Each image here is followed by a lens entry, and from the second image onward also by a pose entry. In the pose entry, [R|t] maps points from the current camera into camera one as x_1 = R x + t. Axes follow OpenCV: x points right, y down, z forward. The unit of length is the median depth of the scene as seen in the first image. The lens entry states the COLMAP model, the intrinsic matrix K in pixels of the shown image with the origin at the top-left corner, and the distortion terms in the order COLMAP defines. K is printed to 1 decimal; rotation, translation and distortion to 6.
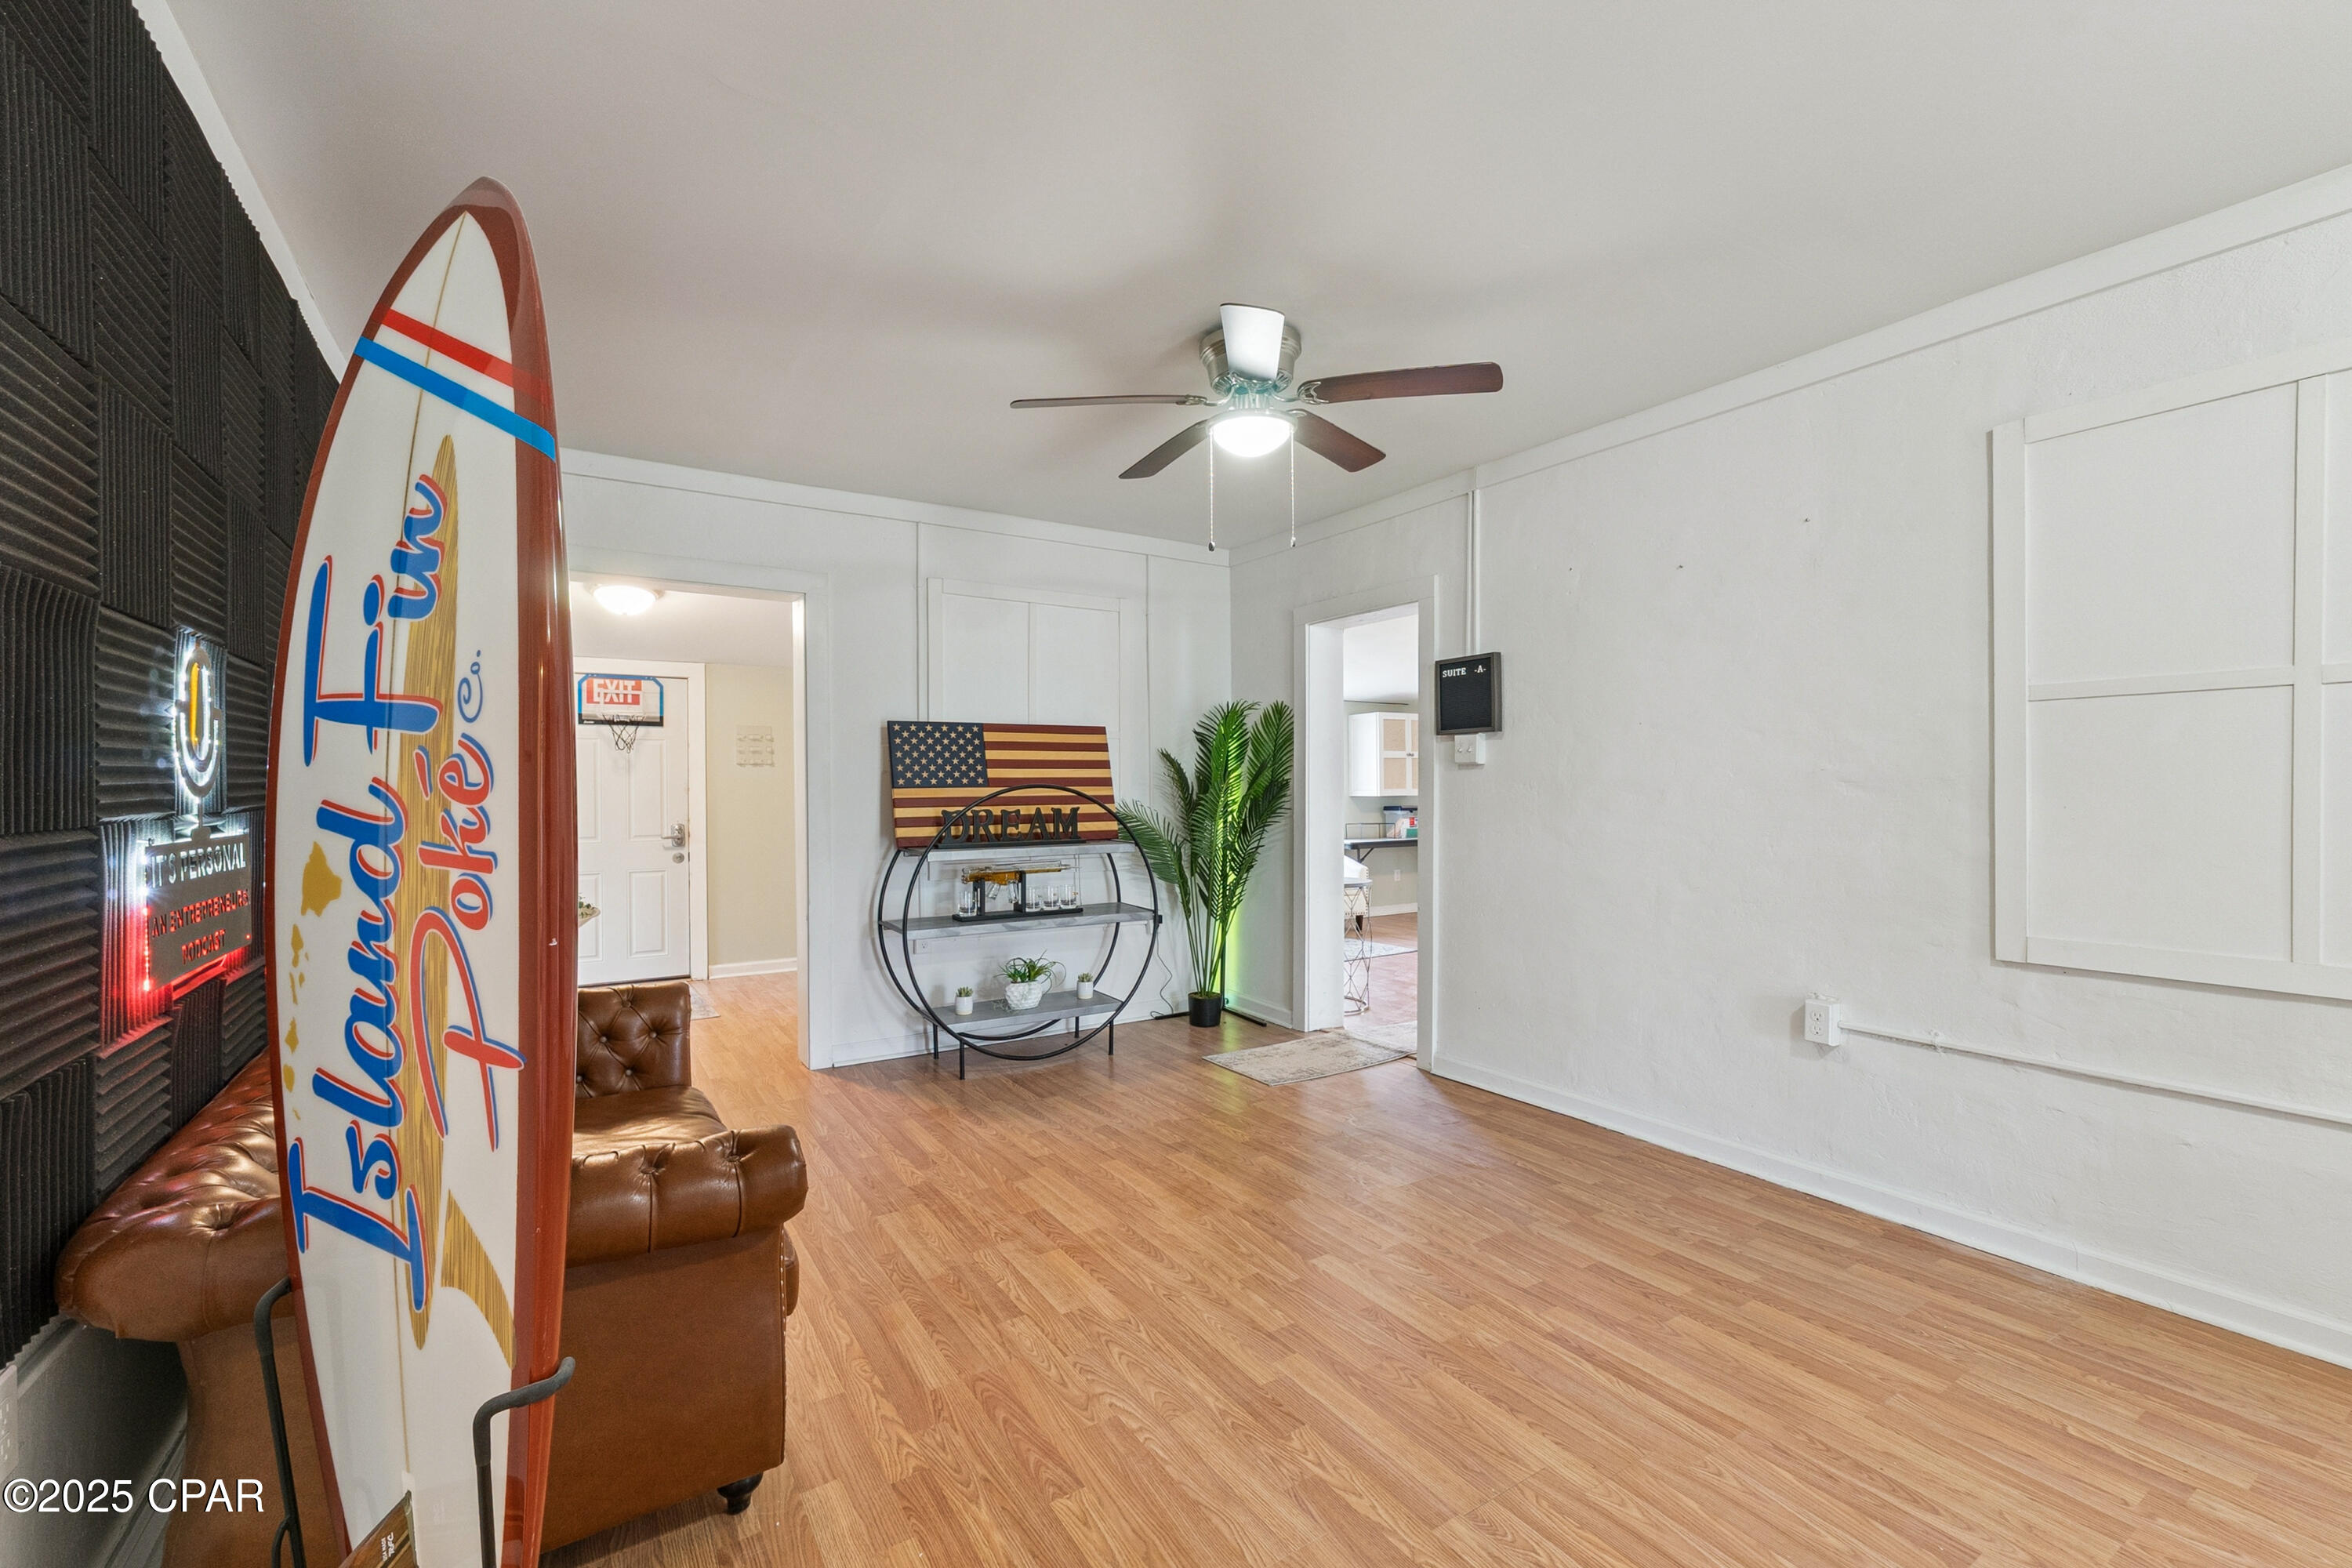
lens RADIAL K [[975.0, 0, 1187.7], [0, 975.0, 781.2], [0, 0, 1]] dist [0.002365, 0.000268]
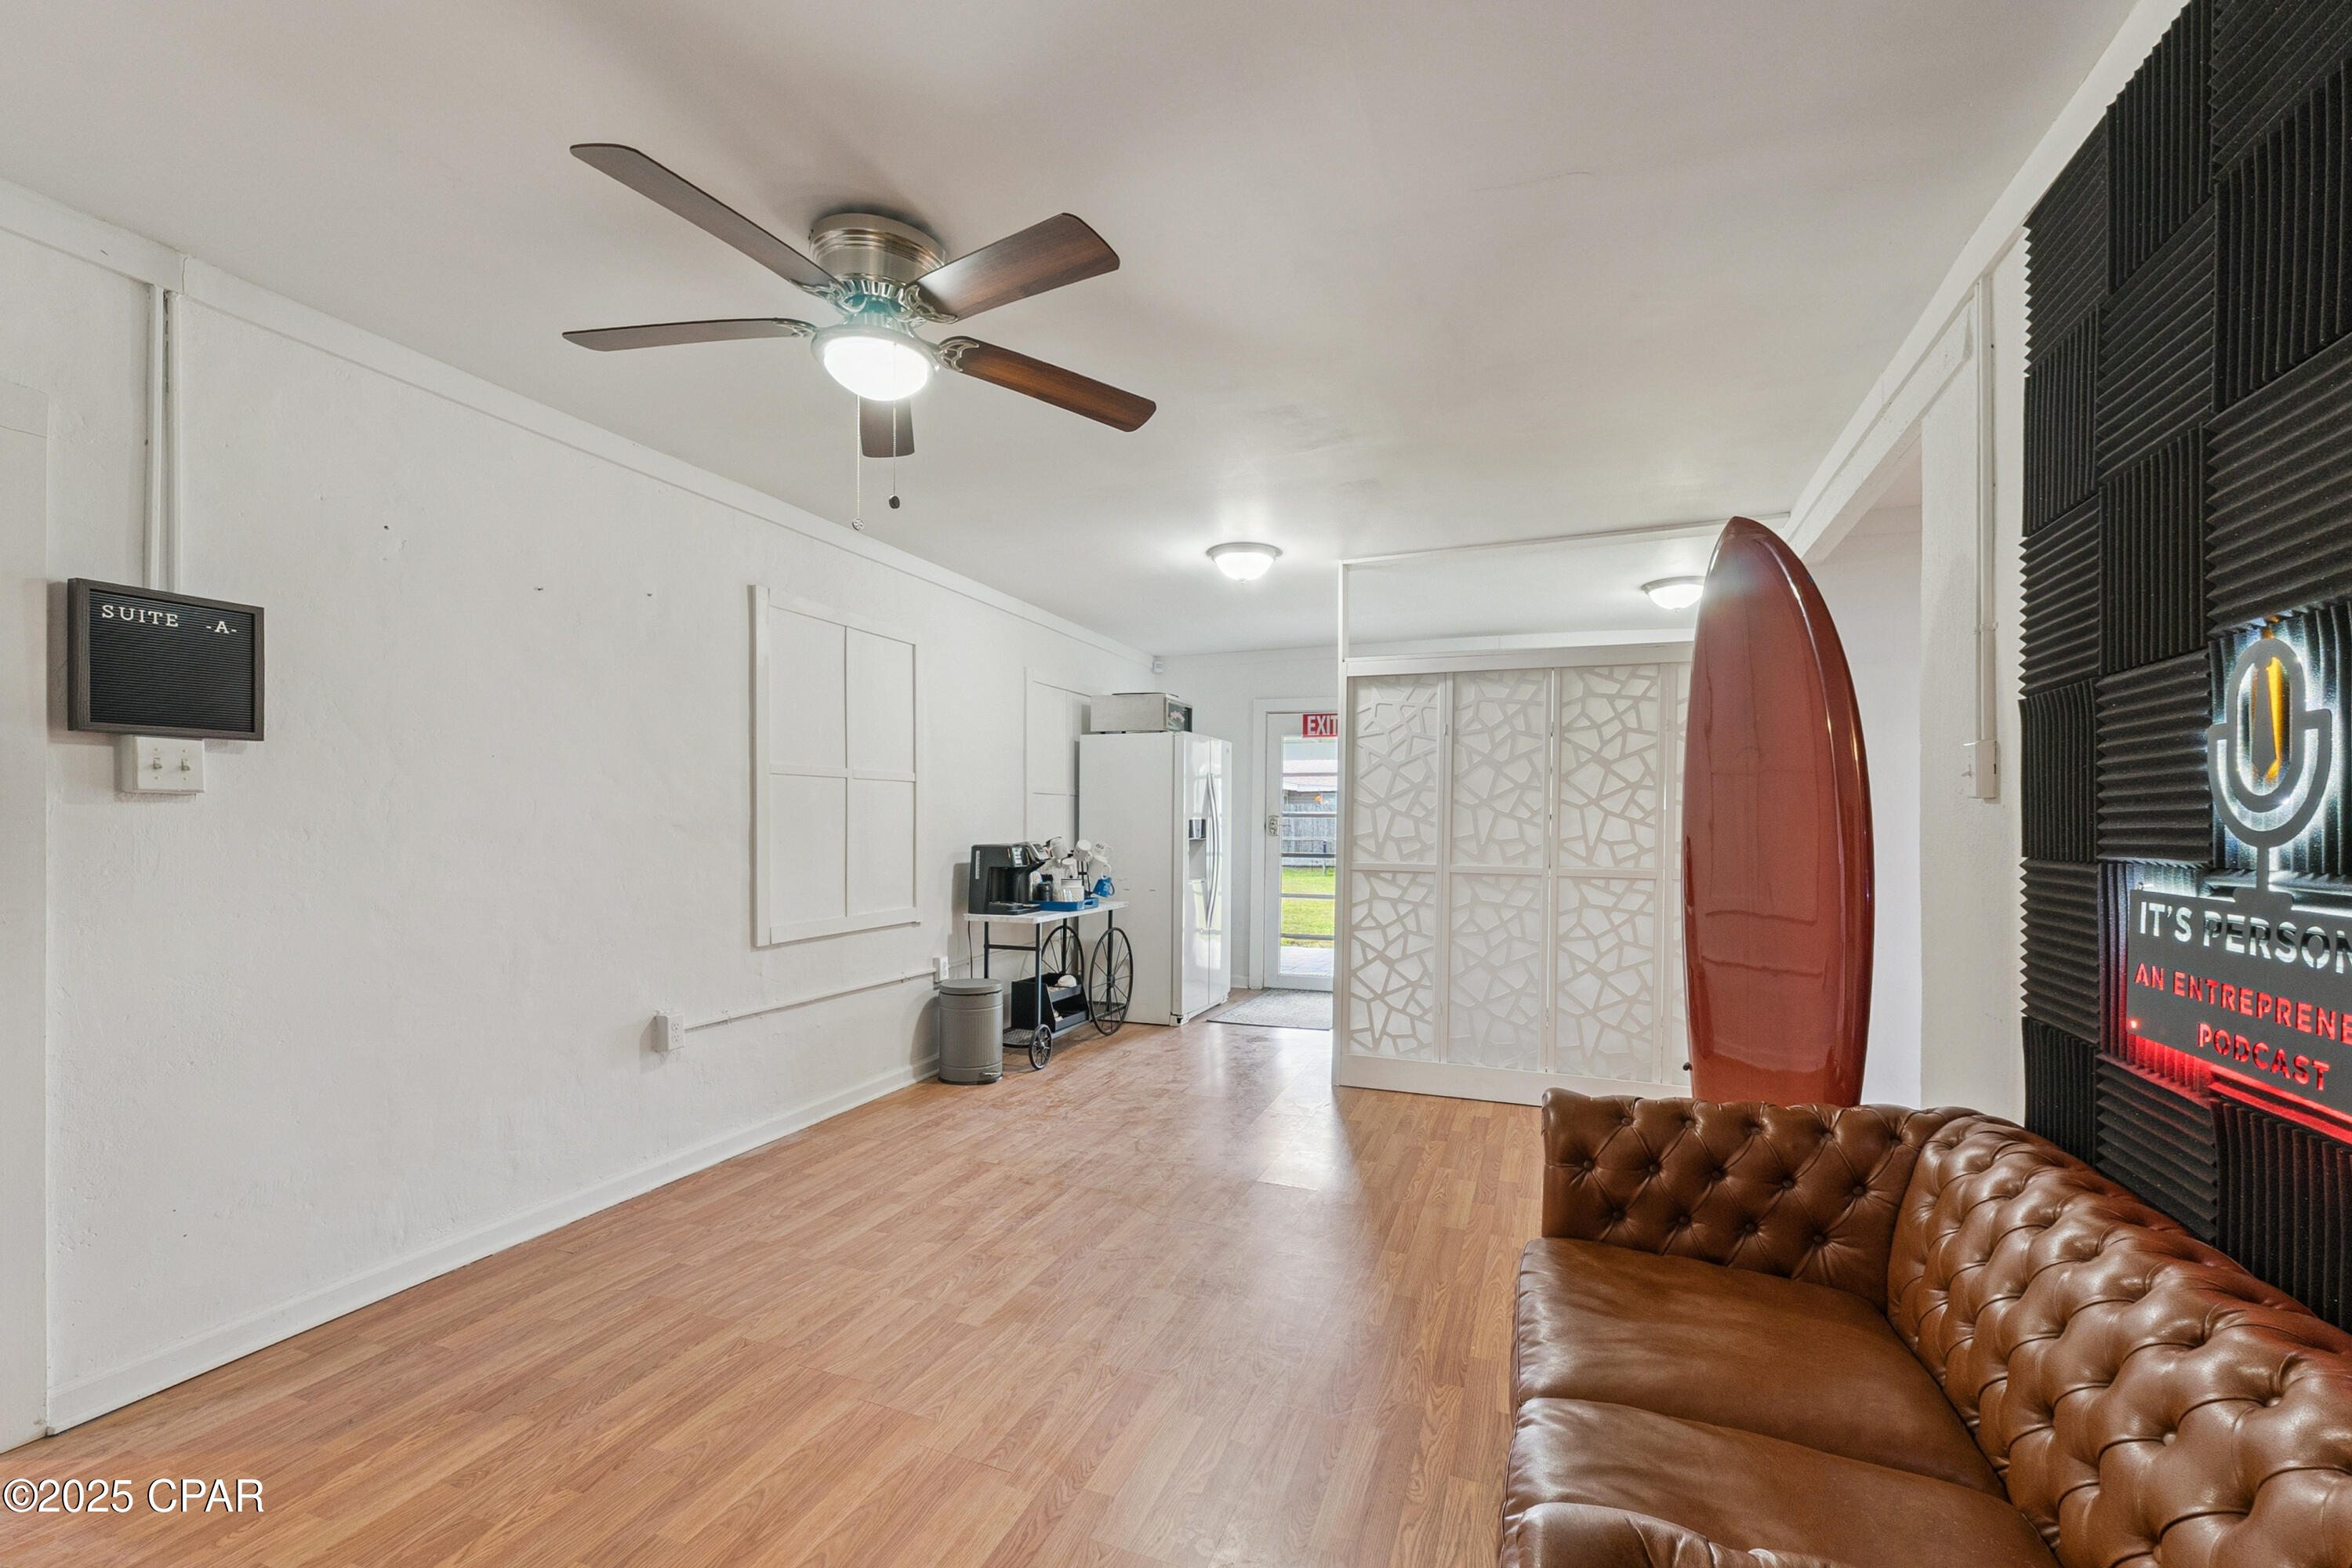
lens RADIAL K [[928.6, 0, 1185.3], [0, 928.6, 822.8], [0, 0, 1]] dist [0.001194, 0.000072]
pose [[-0.566175, 0.003616, 0.824277, -0.682900], [-0.001271, 0.999985, -0.005260, 0.001547], [-0.824284, -0.004025, -0.566162, 1.239276]]
